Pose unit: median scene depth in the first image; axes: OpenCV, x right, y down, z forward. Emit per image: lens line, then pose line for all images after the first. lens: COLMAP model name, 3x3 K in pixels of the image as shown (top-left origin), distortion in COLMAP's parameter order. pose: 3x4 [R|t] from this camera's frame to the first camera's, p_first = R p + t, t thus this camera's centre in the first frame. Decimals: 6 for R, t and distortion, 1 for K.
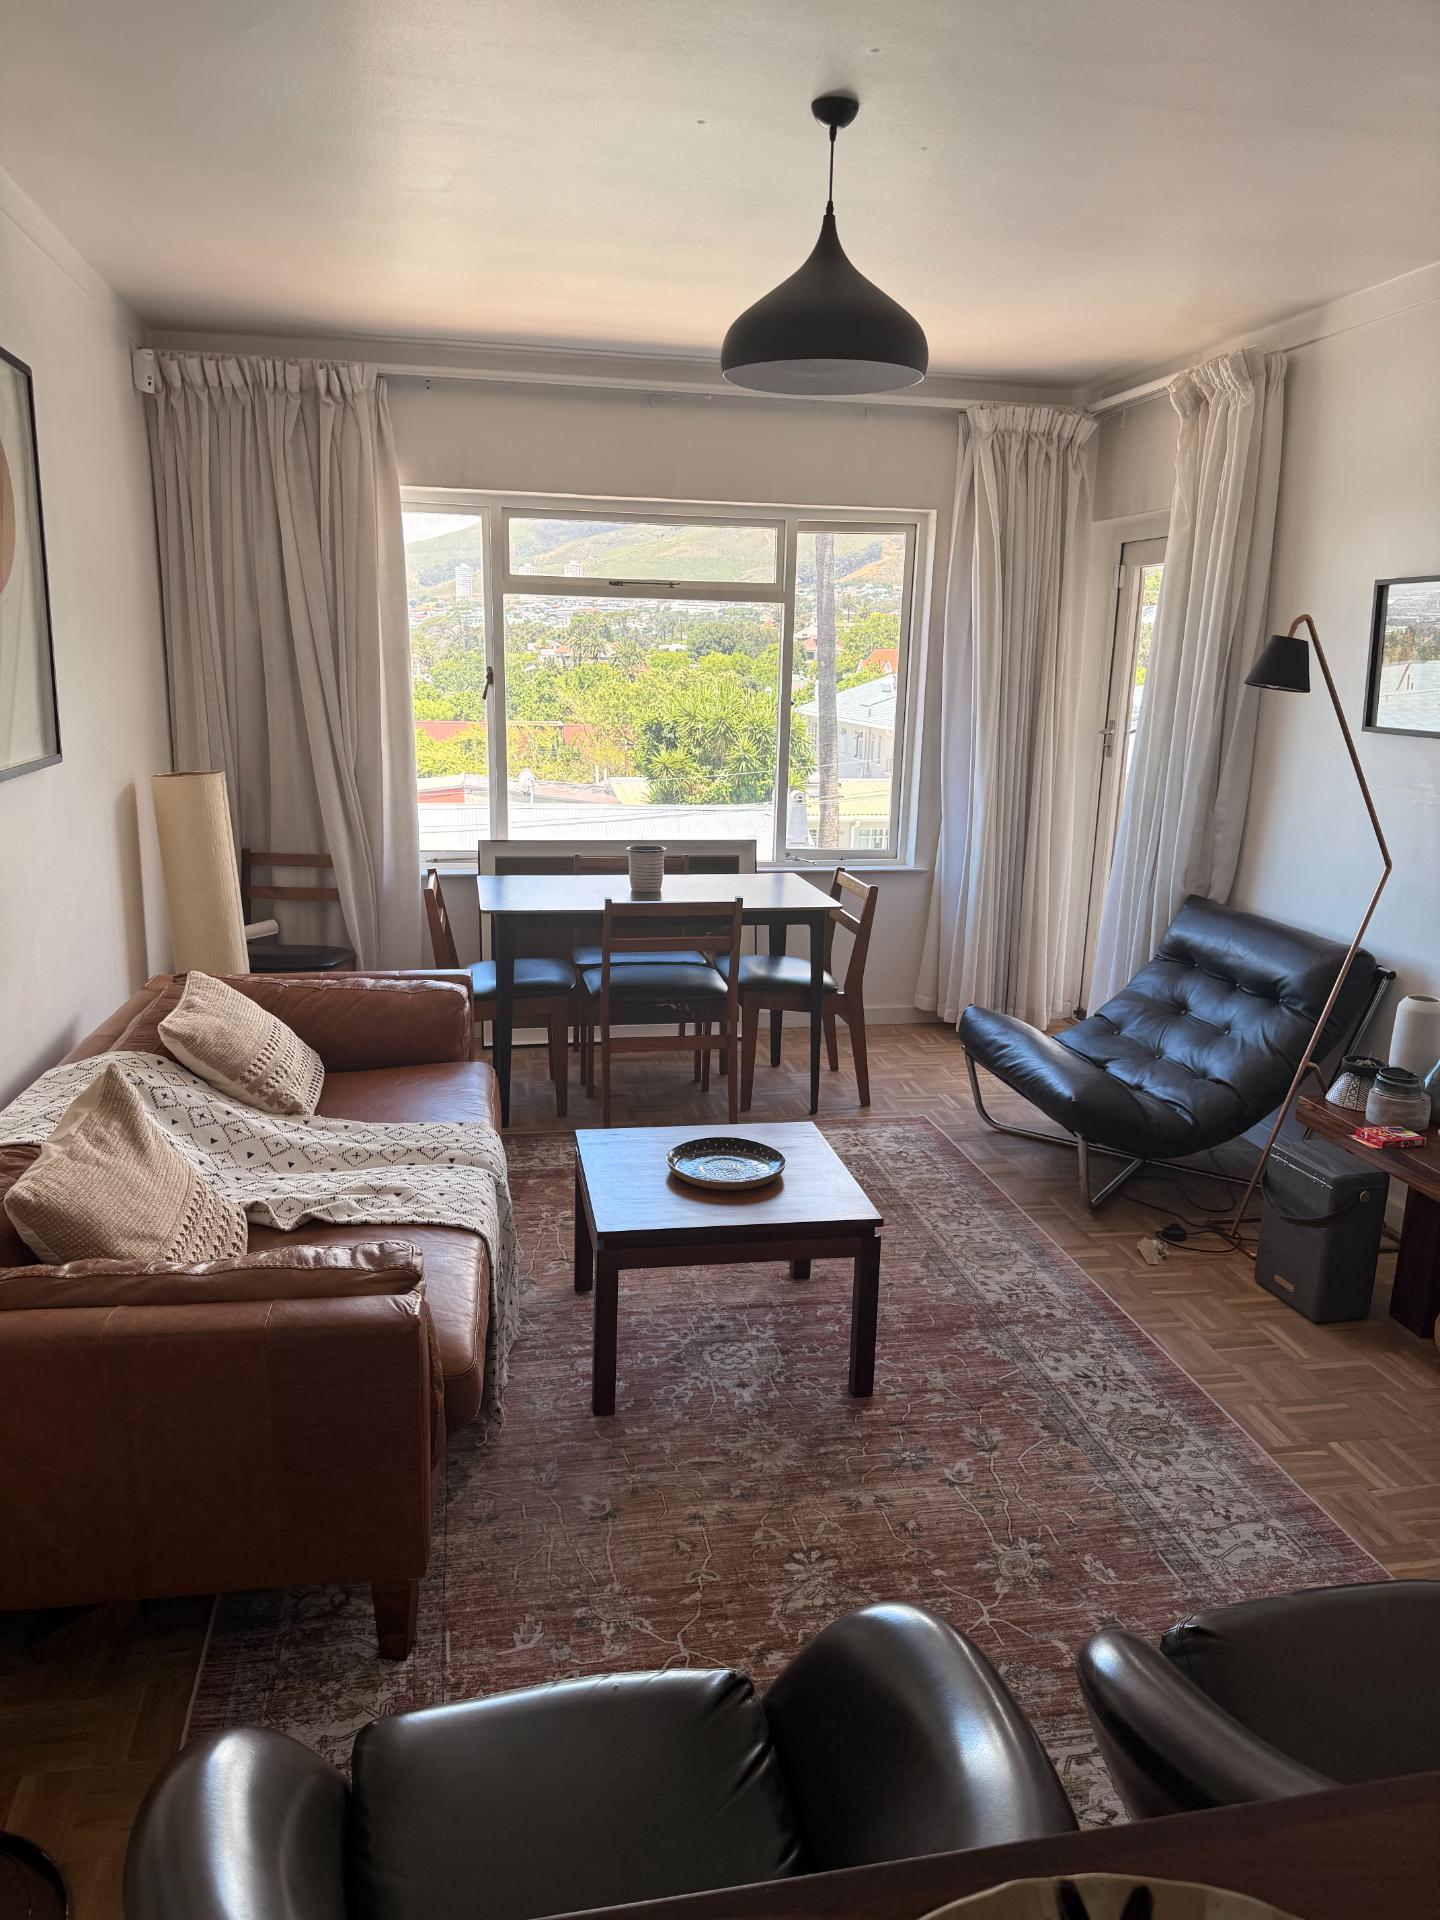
lens RADIAL K [[1346.2, 0, 710.8], [0, 1346.2, 966.1], [0, 0, 1]] dist [0.162668, -0.344360]
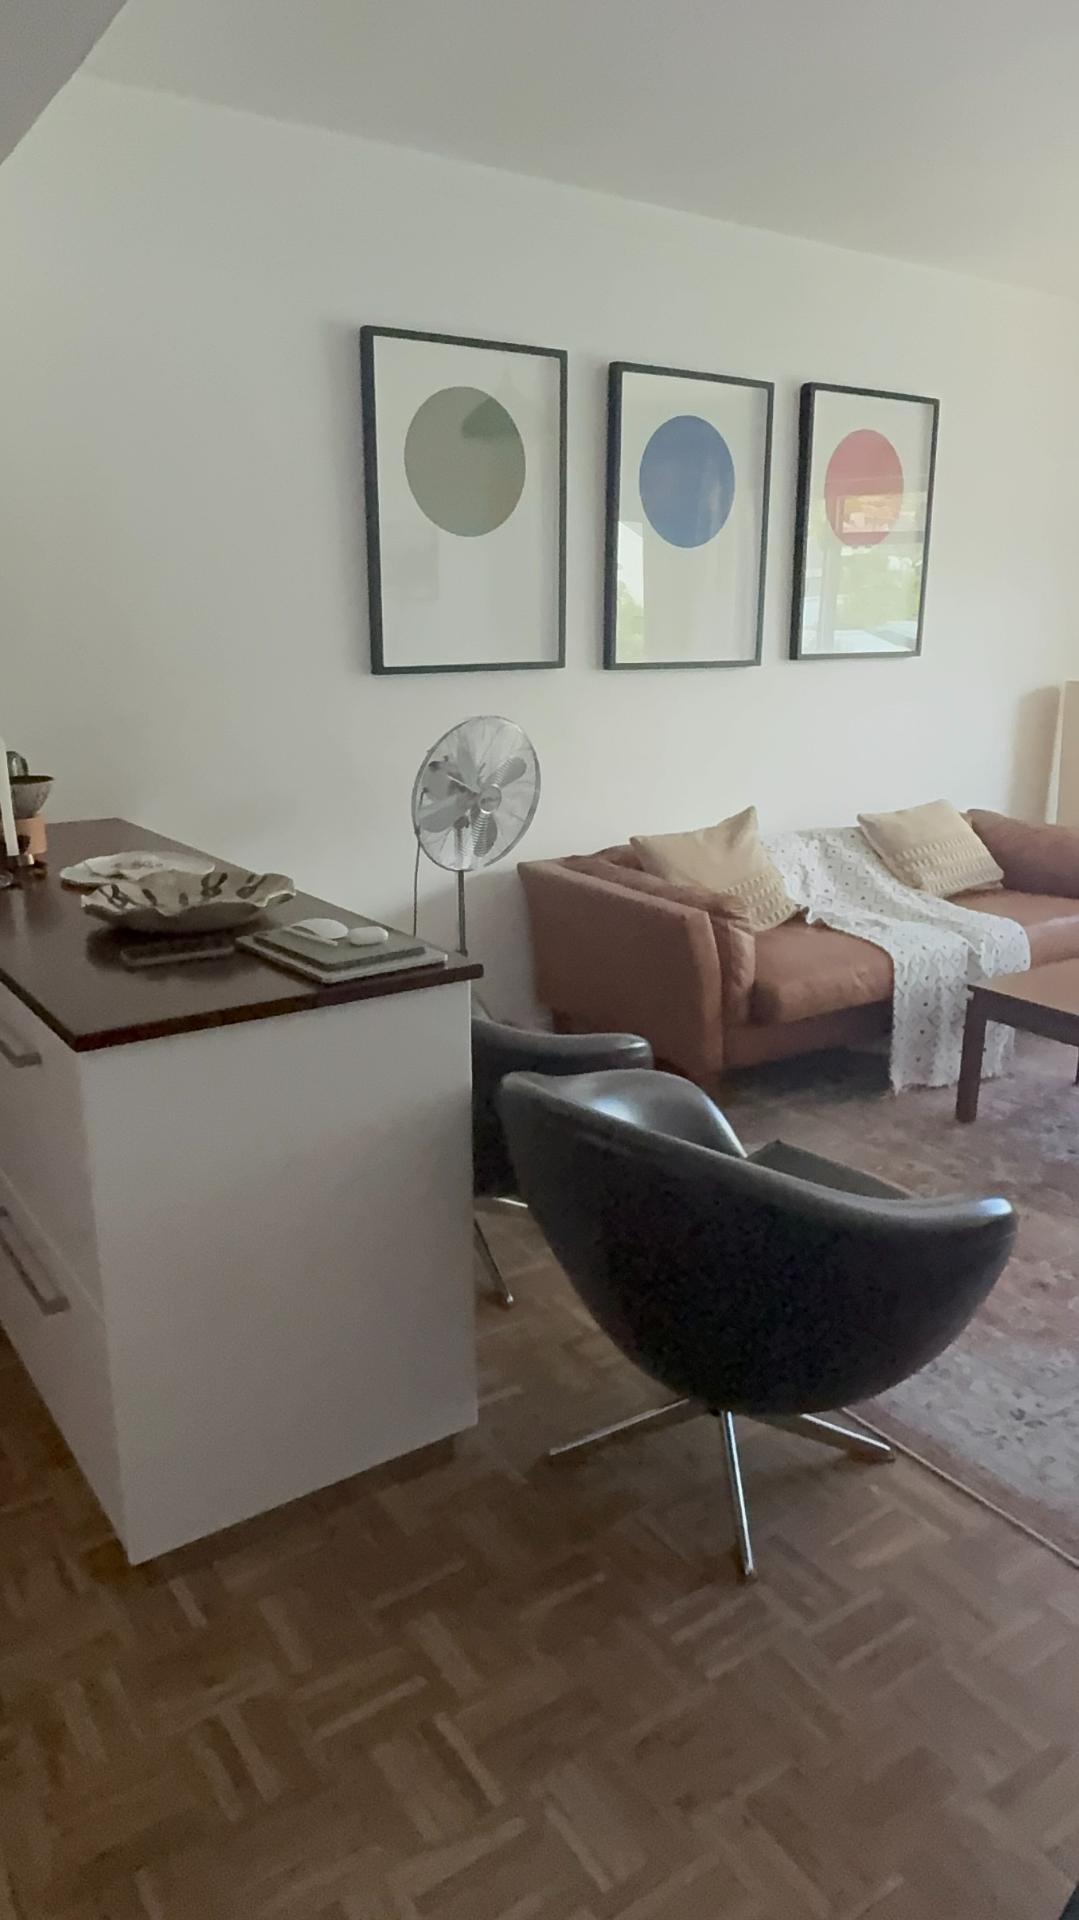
lens RADIAL K [[1293.2, 0, 534.8], [0, 1293.2, 957.7], [0, 0, 1]] dist [-0.003714, 0.006015]
pose [[0.402085, 0.226804, -0.887067, 0.847769], [-0.205796, 0.966431, 0.153813, 0.053223], [0.892175, 0.120709, 0.435263, 0.021700]]
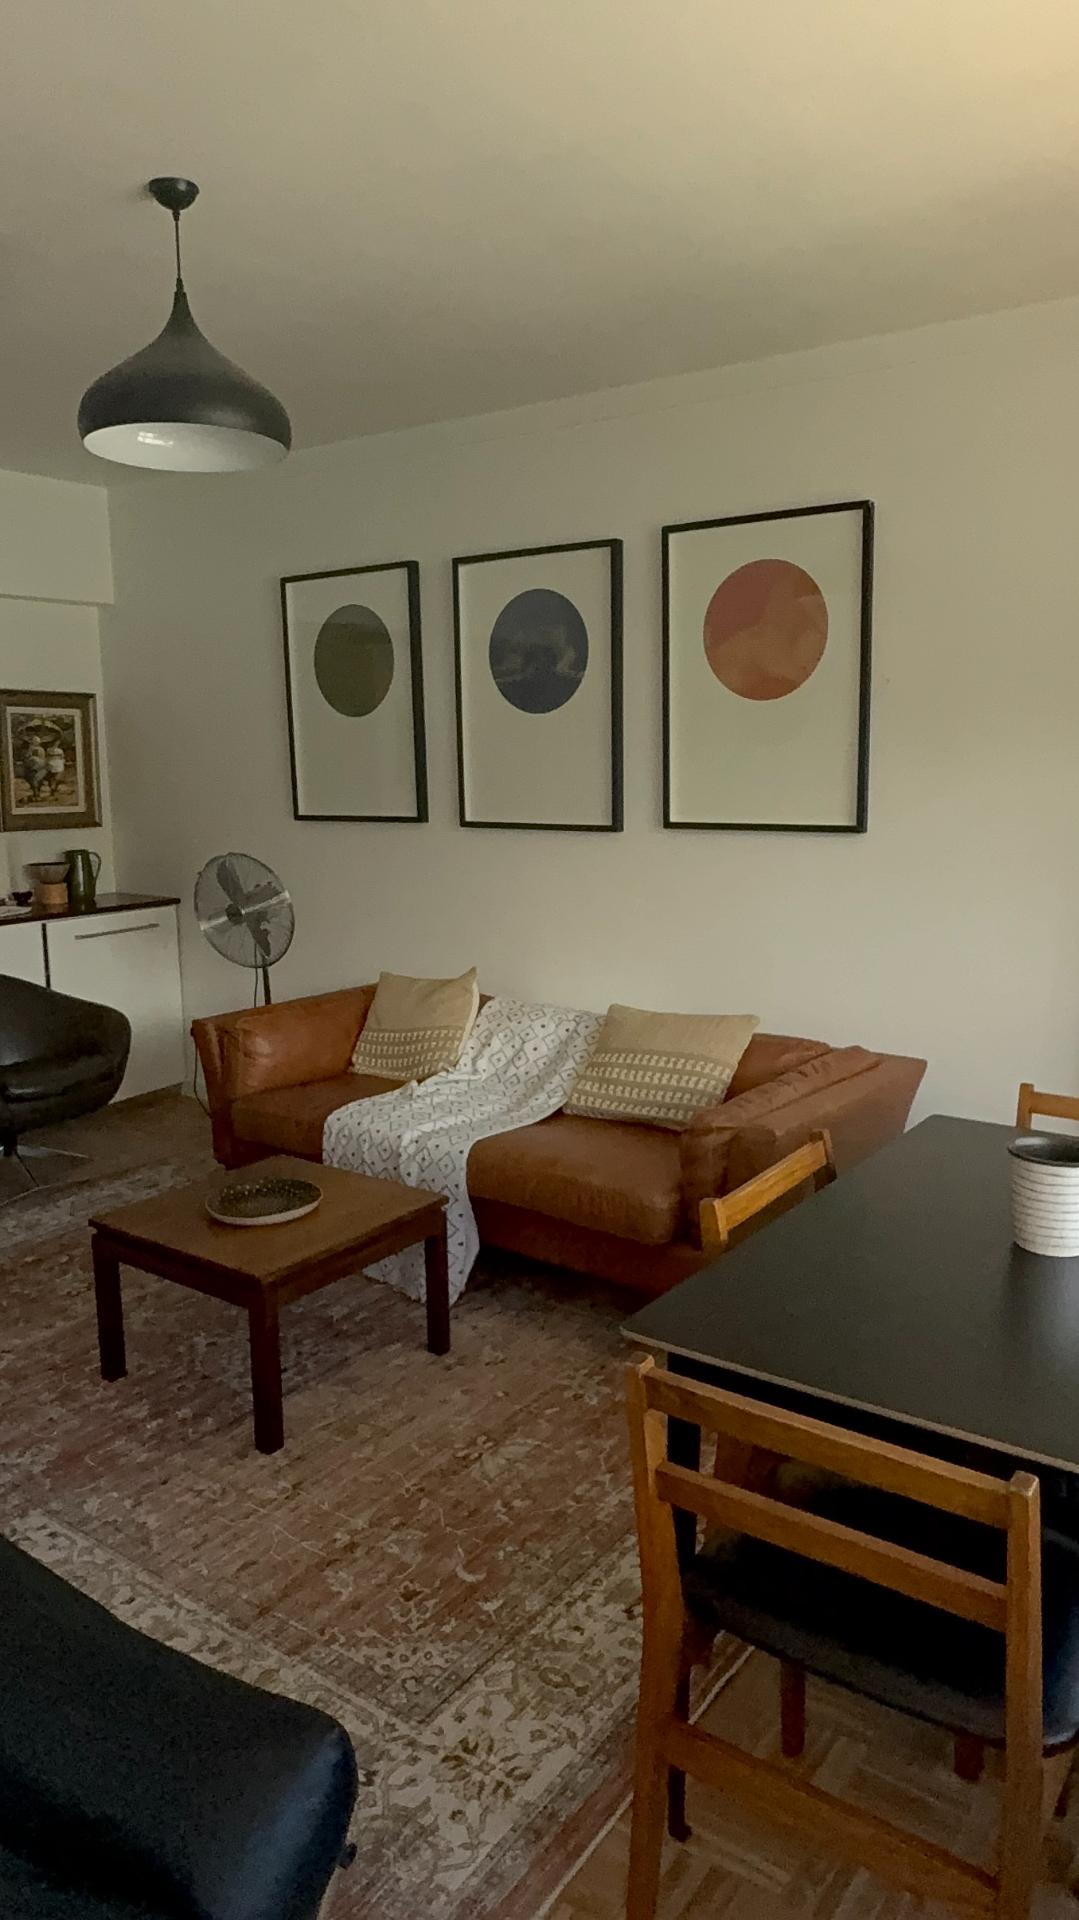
lens RADIAL K [[1293.2, 0, 534.8], [0, 1293.2, 957.7], [0, 0, 1]] dist [-0.003714, 0.006015]
pose [[-0.730532, 0.094618, -0.676292, 0.544043], [-0.156392, 0.940851, 0.300567, -0.386005], [0.664729, 0.325340, -0.672524, 1.838324]]
